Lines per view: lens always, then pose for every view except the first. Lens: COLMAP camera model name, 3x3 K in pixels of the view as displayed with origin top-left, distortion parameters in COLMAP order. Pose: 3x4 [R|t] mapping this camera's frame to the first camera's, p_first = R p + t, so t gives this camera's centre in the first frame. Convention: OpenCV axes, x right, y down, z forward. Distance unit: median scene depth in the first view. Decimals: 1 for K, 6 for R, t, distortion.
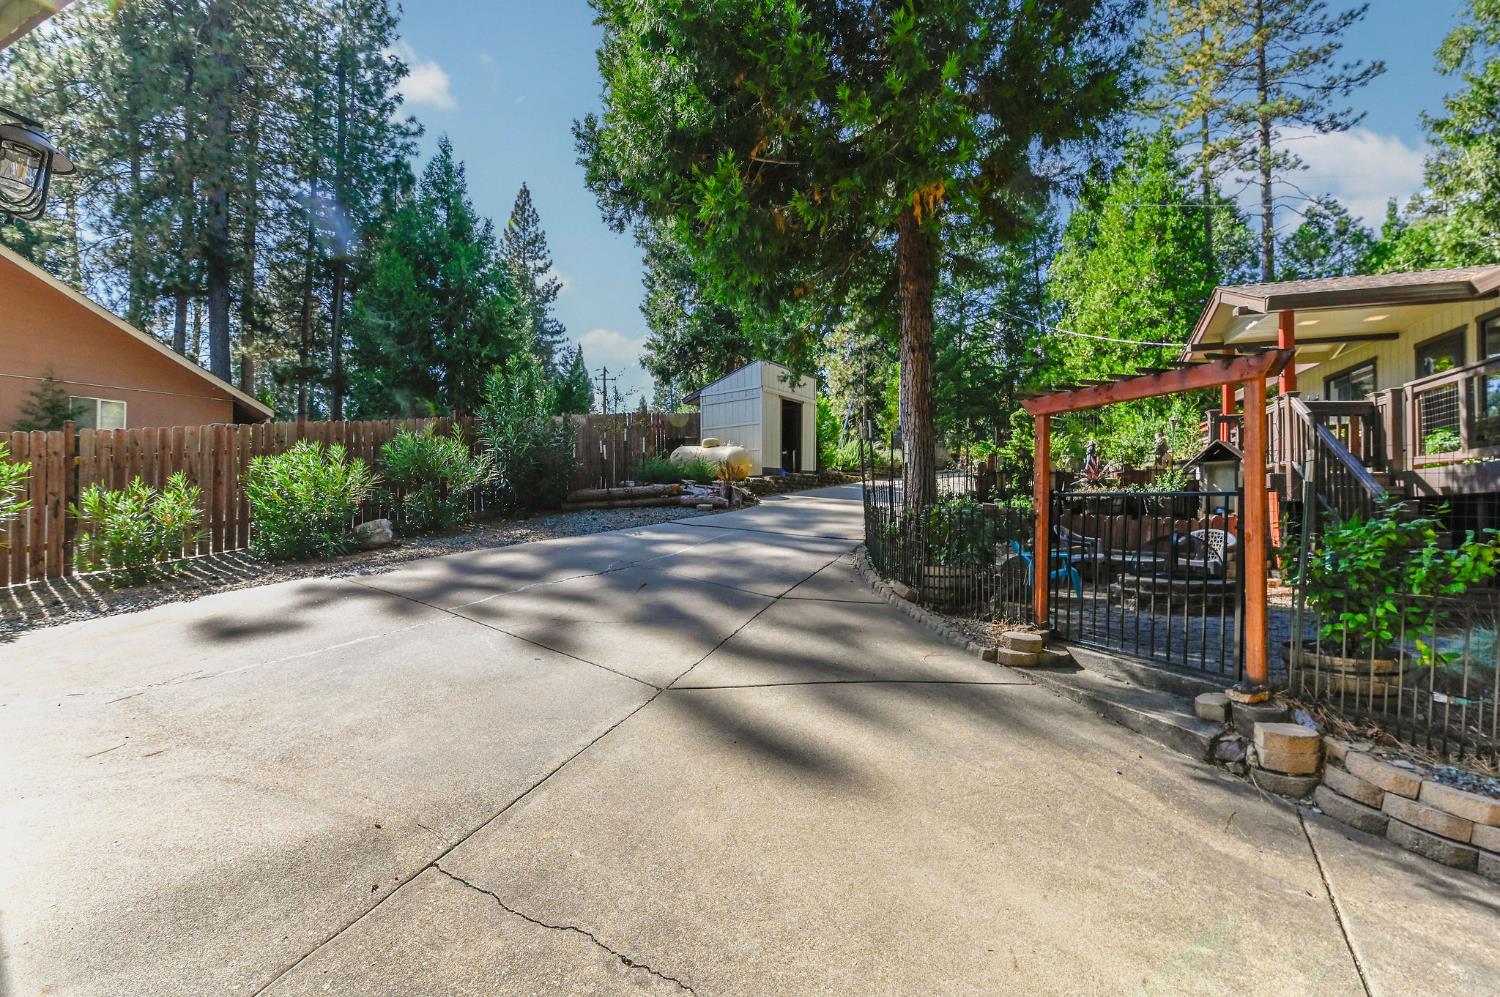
lens RADIAL K [[637.9, 0, 753.5], [0, 637.9, 510.1], [0, 0, 1]] dist [-0.008472, -0.000764]
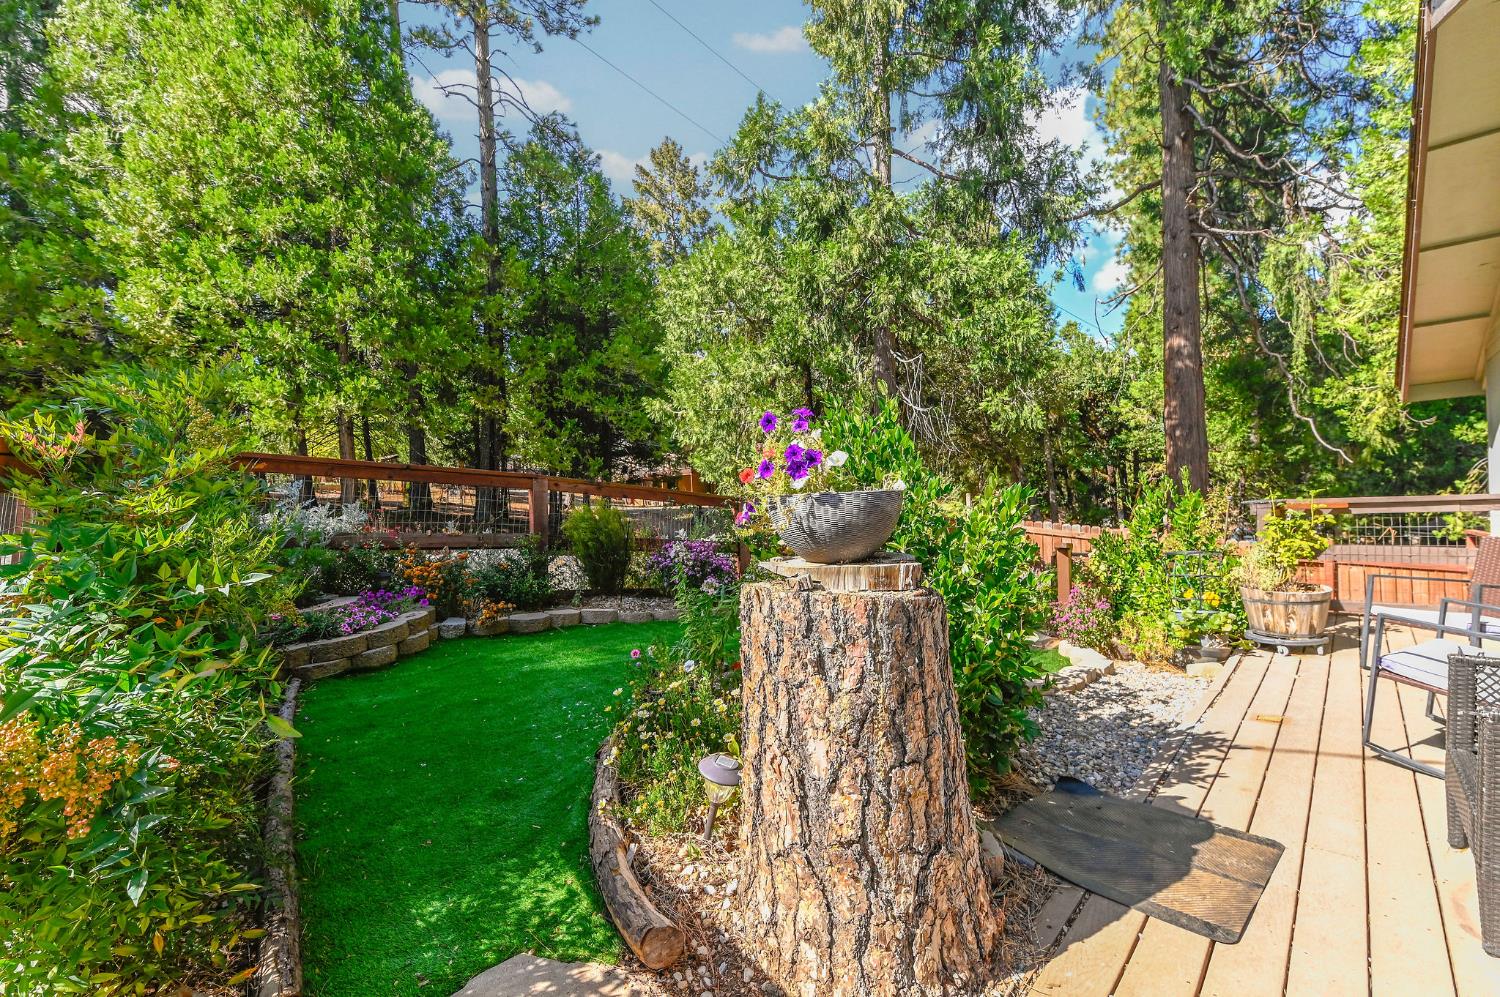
lens RADIAL K [[671.7, 0, 750.0], [0, 671.7, 498.5], [0, 0, 1]] dist [0.022690, -0.000086]
pose [[0.445317, -0.009313, 0.895325, 0.281502], [0.030282, 0.999531, -0.004665, -0.045572], [-0.894861, 0.029190, 0.445390, 0.428483]]
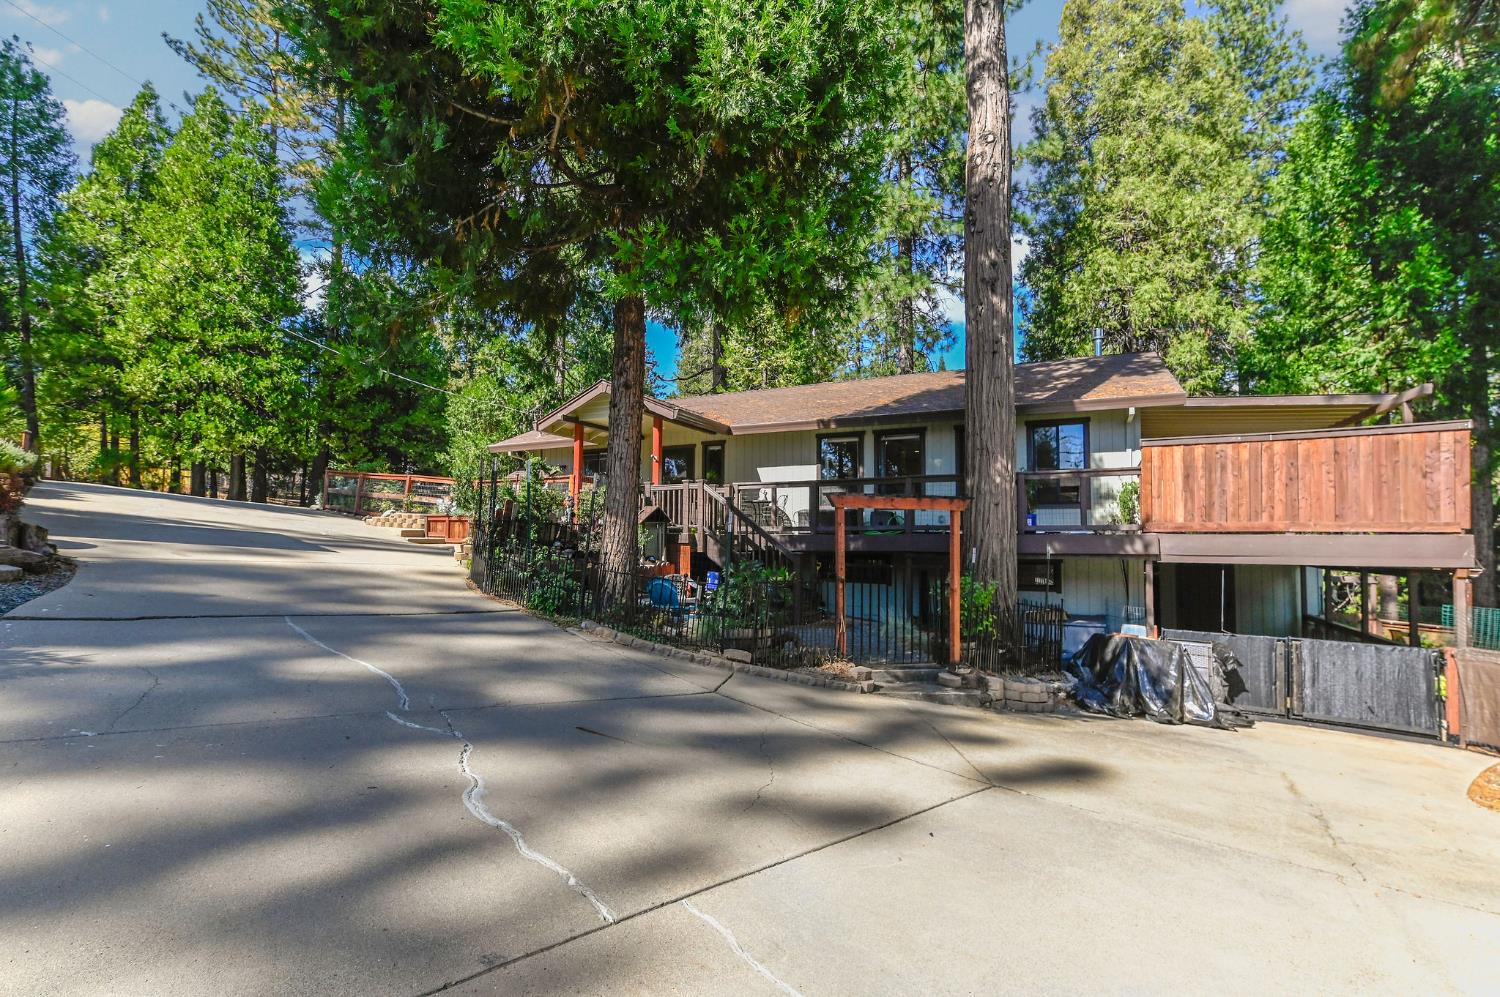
lens RADIAL K [[637.9, 0, 753.5], [0, 637.9, 510.1], [0, 0, 1]] dist [-0.008472, -0.000764]
pose [[0.124097, 0.033279, 0.991712, -0.134843], [-0.019142, 0.999332, -0.031139, -0.018933], [-0.992085, -0.015119, 0.124651, 0.160217]]
